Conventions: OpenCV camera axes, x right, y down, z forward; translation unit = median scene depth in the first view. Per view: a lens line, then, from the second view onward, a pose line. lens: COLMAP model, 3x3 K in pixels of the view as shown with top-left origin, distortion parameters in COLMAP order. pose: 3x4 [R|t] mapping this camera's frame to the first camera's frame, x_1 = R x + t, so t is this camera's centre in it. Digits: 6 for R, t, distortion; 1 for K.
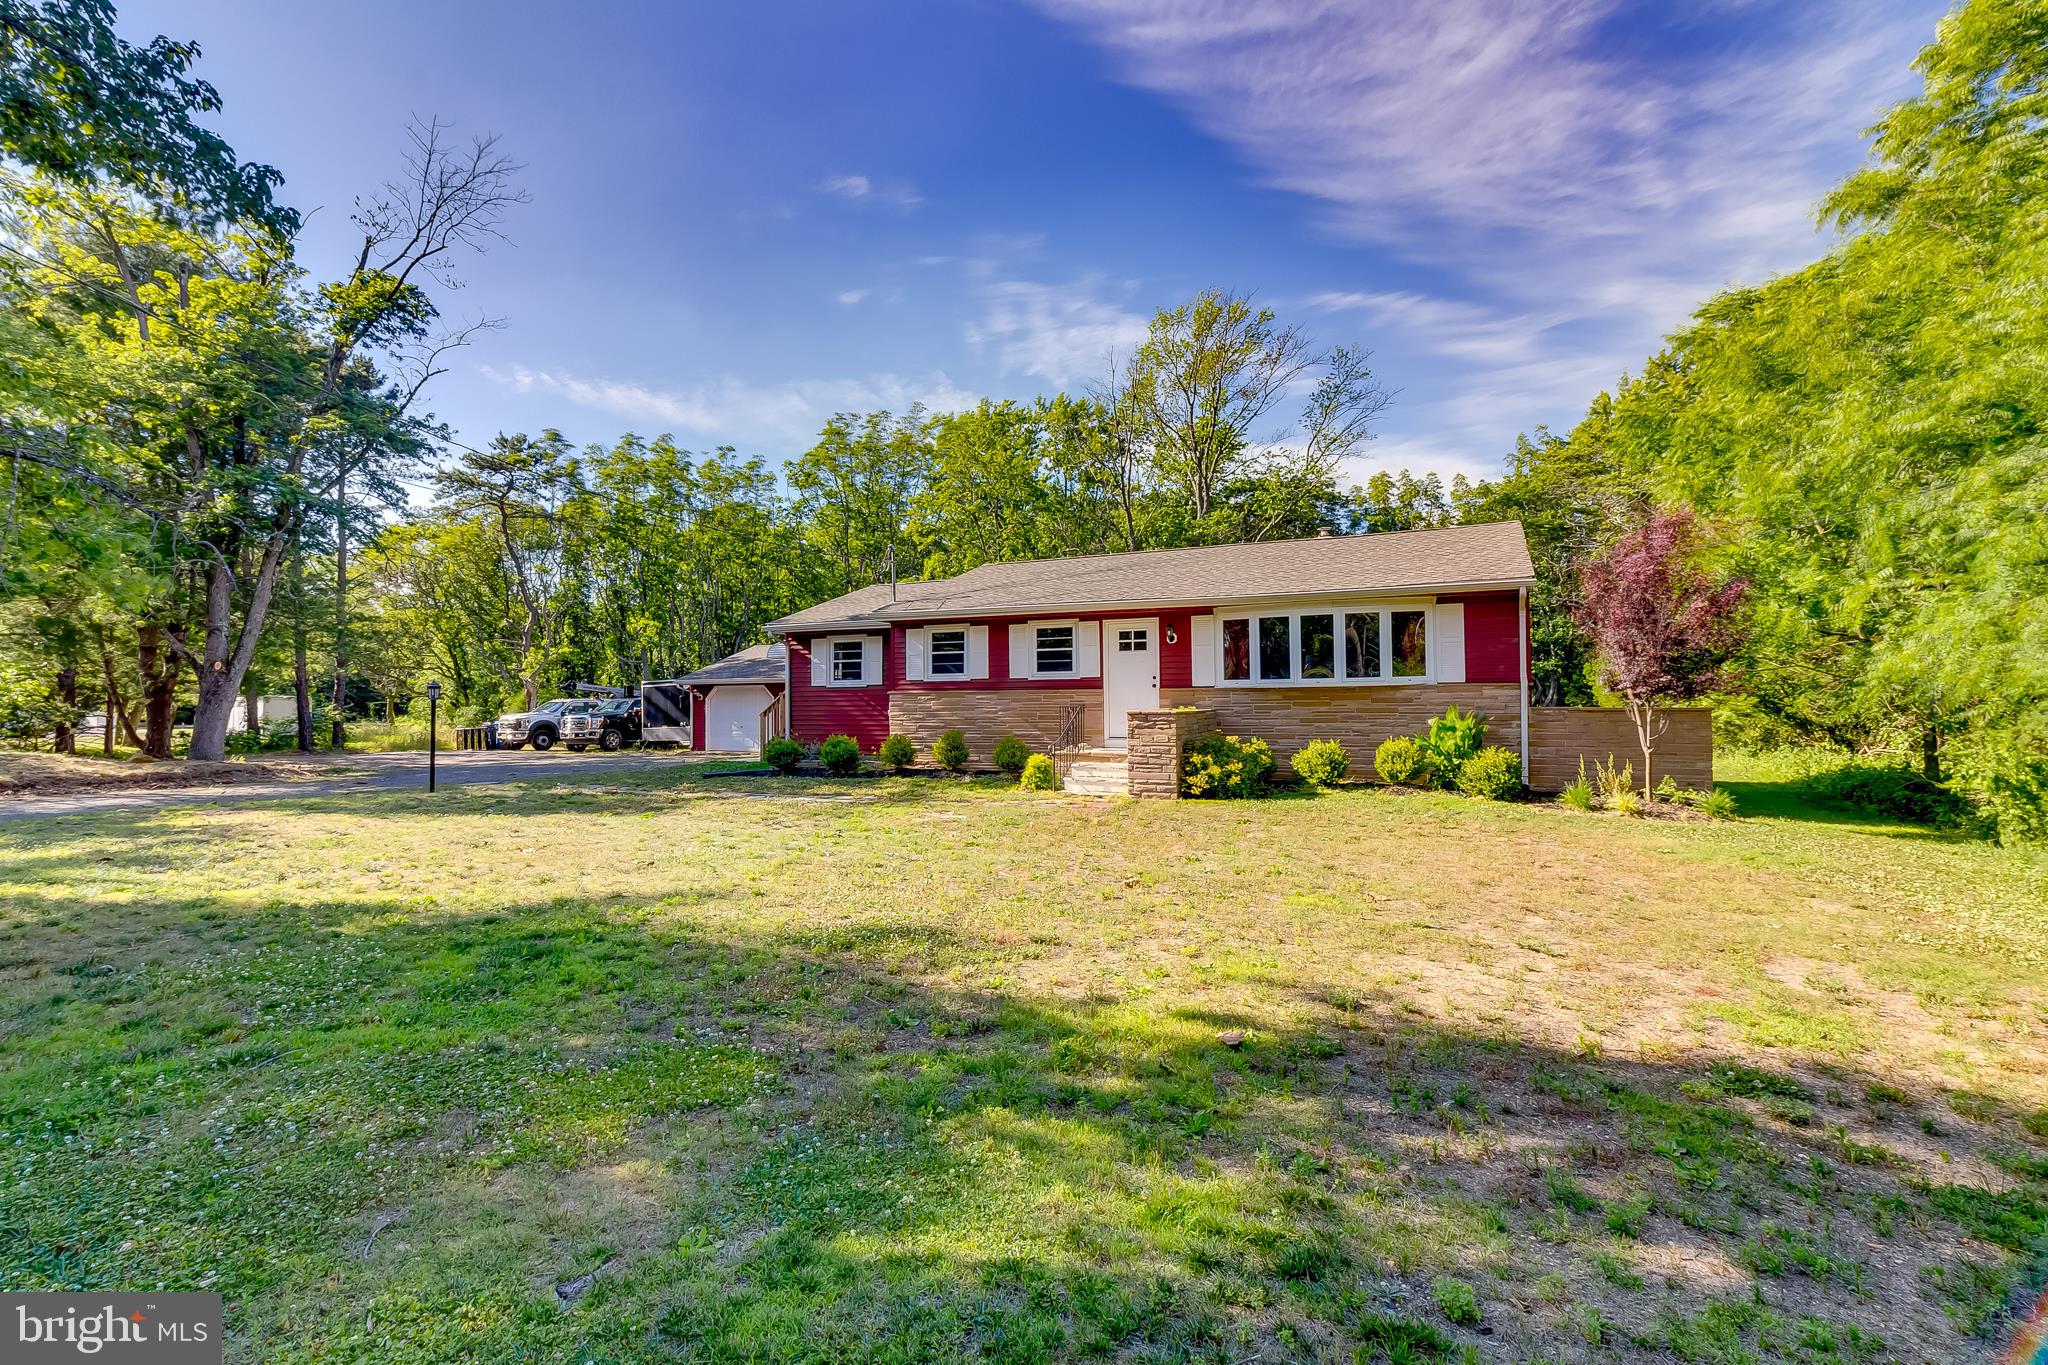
lens RADIAL K [[982.6, 0, 1014.8], [0, 982.6, 691.5], [0, 0, 1]] dist [0.004581, 0.000365]
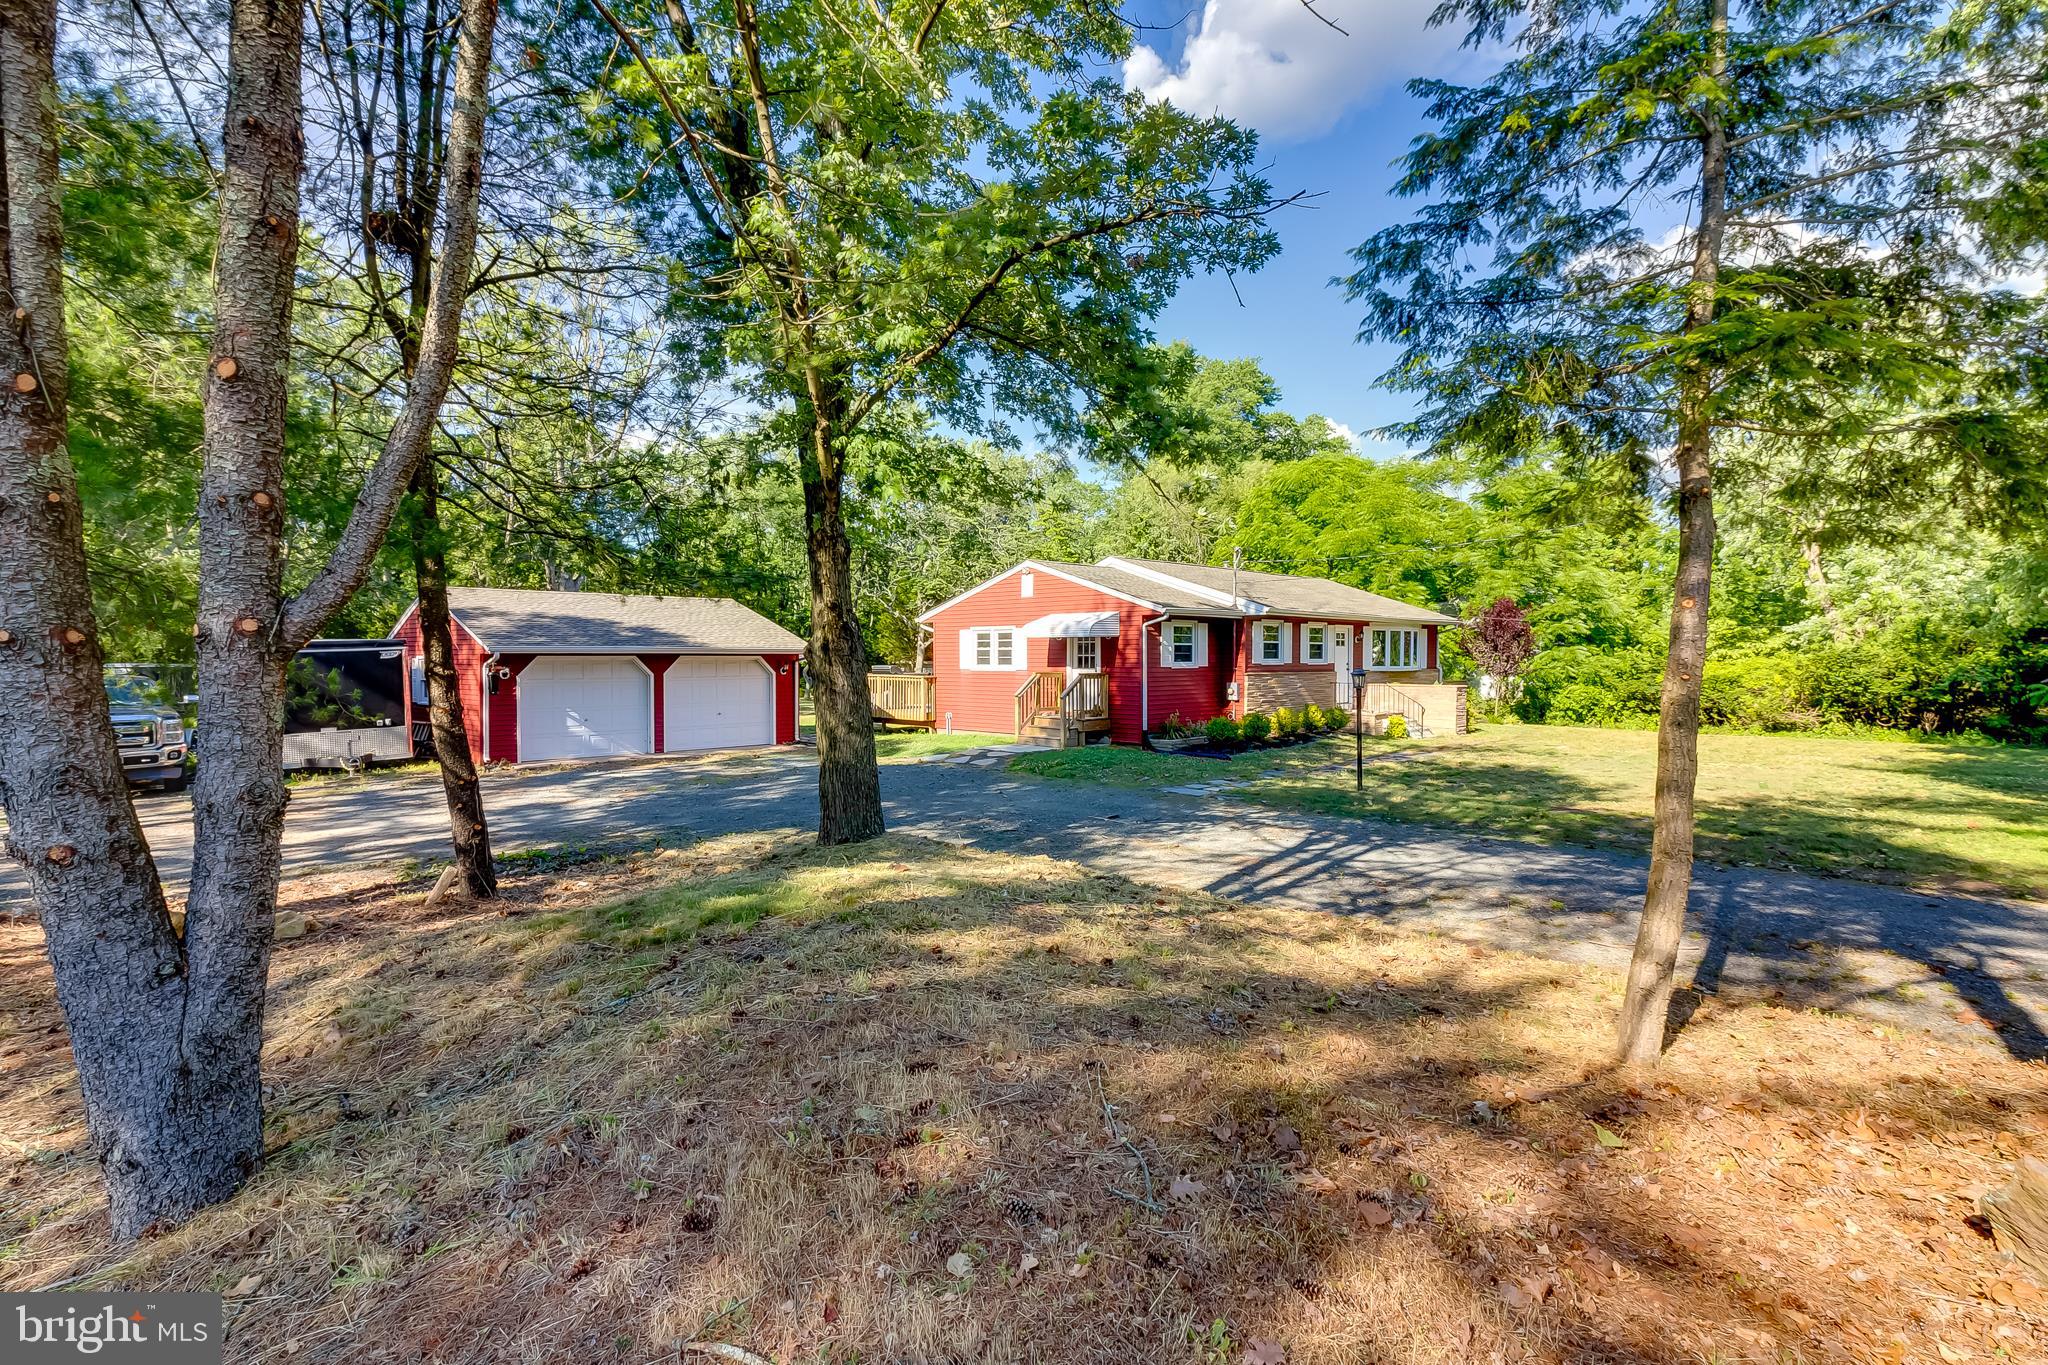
lens RADIAL K [[1022.3, 0, 1031.4], [0, 1022.3, 686.5], [0, 0, 1]] dist [0.001443, 0.000129]
pose [[0.312052, -0.020379, 0.949846, -1.505934], [-0.013315, 0.999578, 0.025820, -0.013493], [-0.949972, -0.020704, 0.311649, 0.943370]]
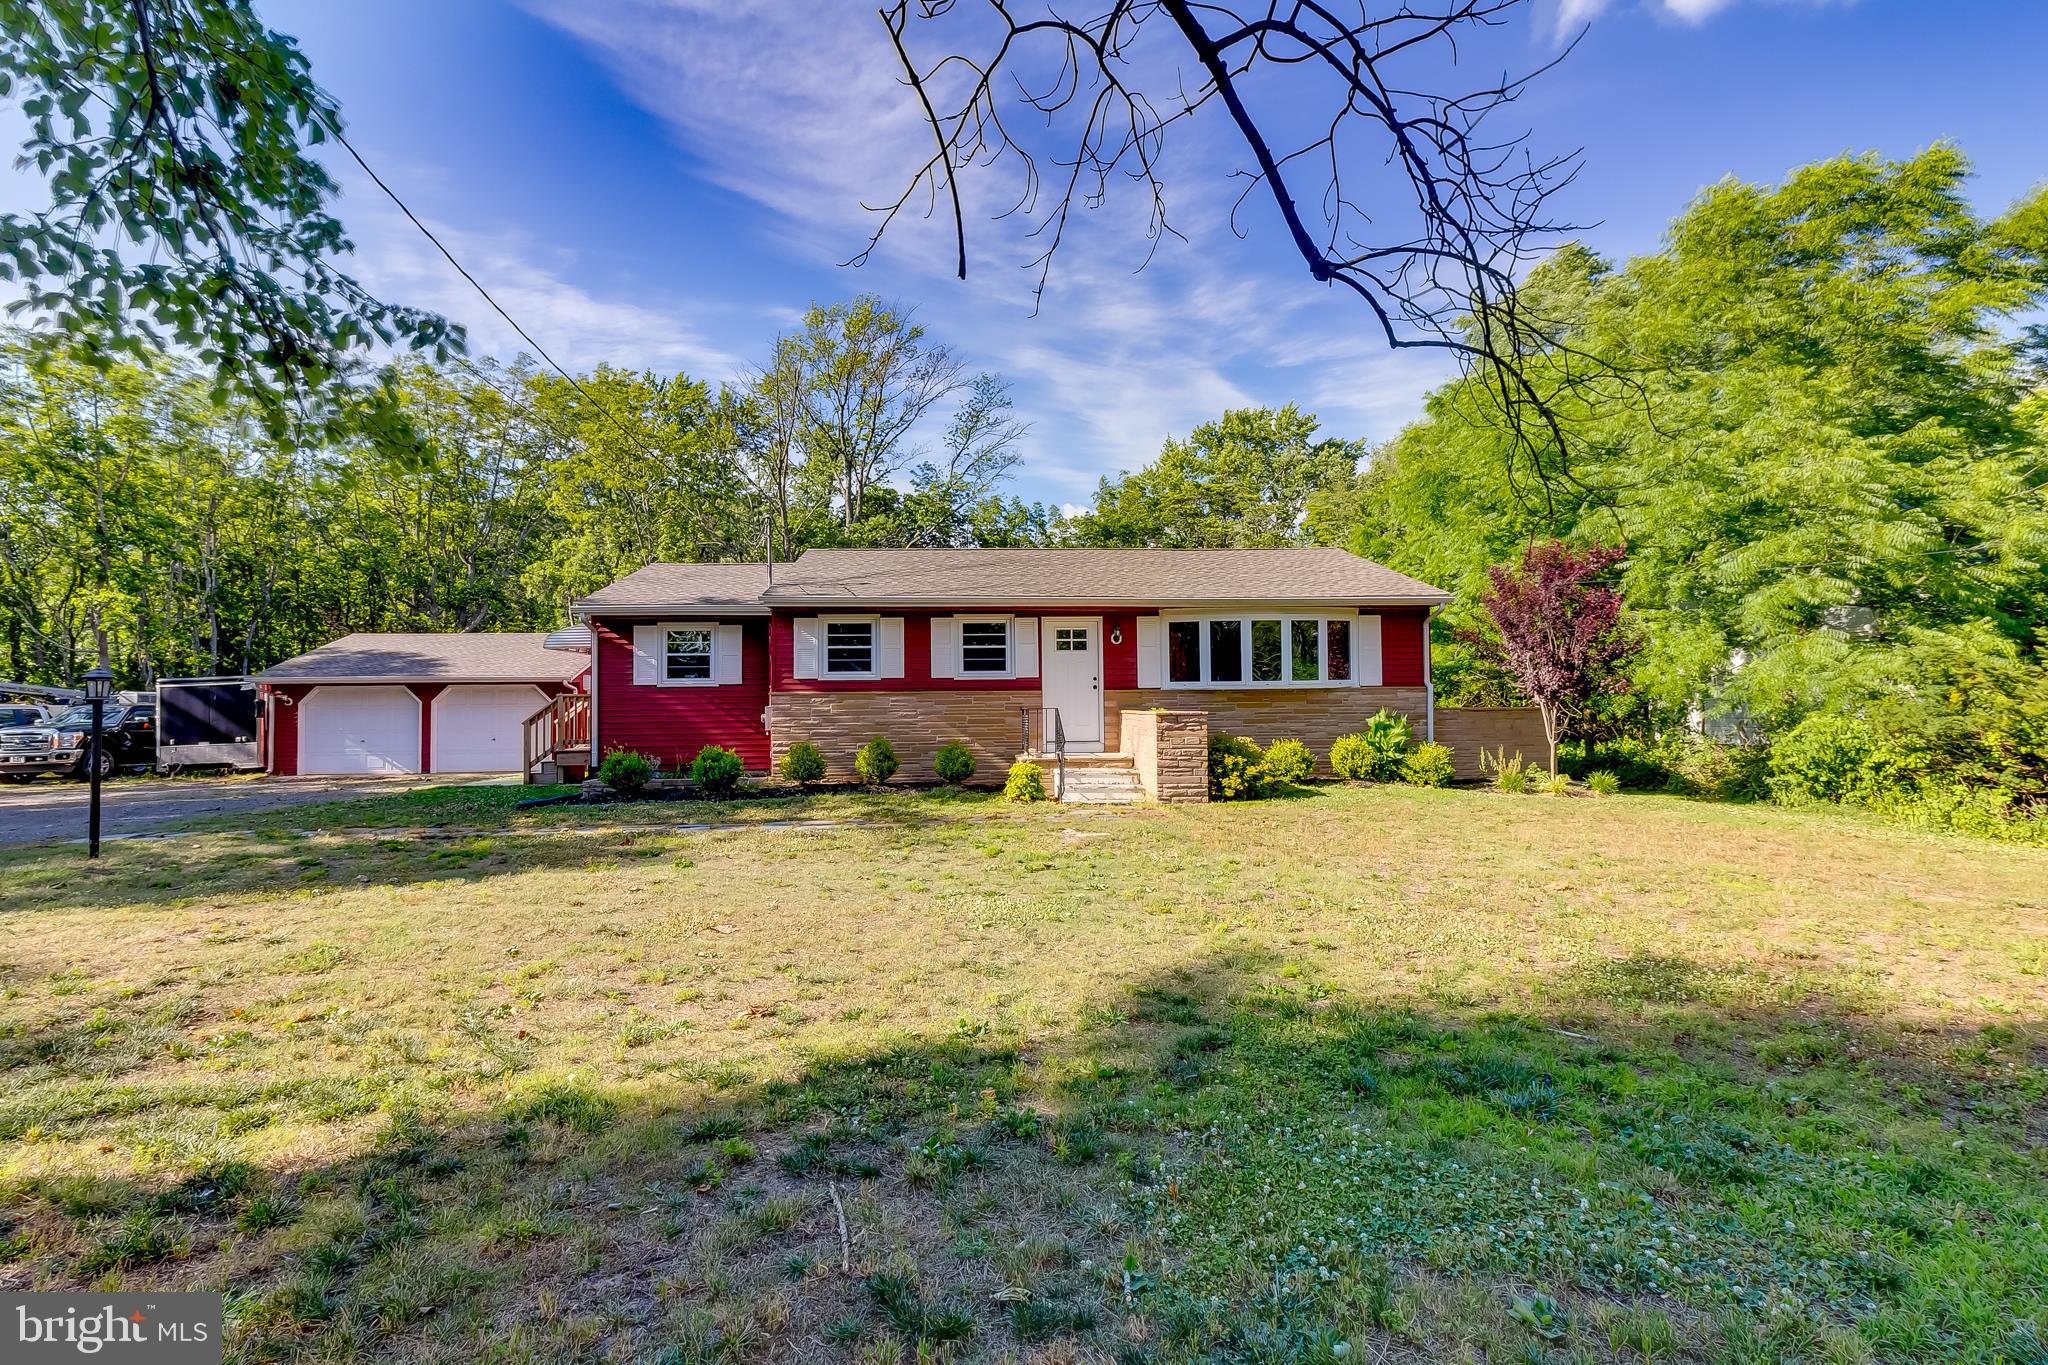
lens RADIAL K [[982.6, 0, 1011.7], [0, 982.6, 677.8], [0, 0, 1]] dist [0.004581, 0.000365]
pose [[0.868548, 0.013310, 0.495427, -0.395524], [-0.002172, 0.999732, -0.023051, 0.007143], [-0.495601, 0.018945, 0.868344, 0.197936]]
